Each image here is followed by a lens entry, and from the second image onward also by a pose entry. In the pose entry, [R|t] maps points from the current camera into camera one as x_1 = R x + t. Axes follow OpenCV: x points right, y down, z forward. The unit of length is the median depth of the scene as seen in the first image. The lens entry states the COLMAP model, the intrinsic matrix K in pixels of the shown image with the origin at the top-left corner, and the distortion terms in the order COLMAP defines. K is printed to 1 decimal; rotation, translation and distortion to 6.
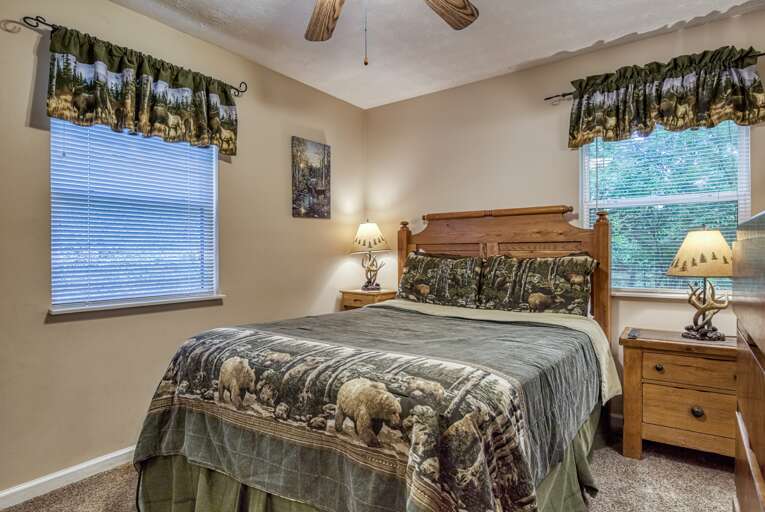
lens RADIAL K [[421.9, 0, 382.5], [0, 421.9, 256.0], [0, 0, 1]] dist [-0.019444, -0.000120]
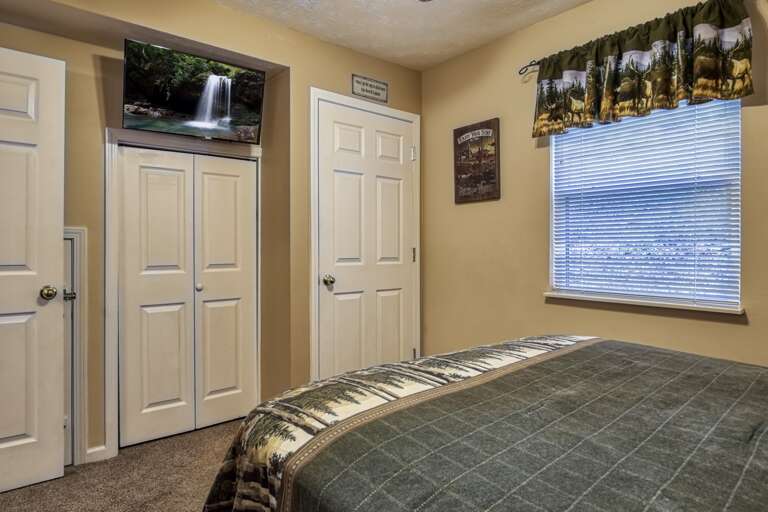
lens RADIAL K [[447.0, 0, 384.0], [0, 447.0, 256.0], [0, 0, 1]] dist [-0.039747, -0.000525]
pose [[-0.222257, 0.018435, -0.974814, 0.994203], [-0.008299, 0.999749, 0.020799, -0.002288], [0.974953, 0.012712, -0.222048, 1.417583]]
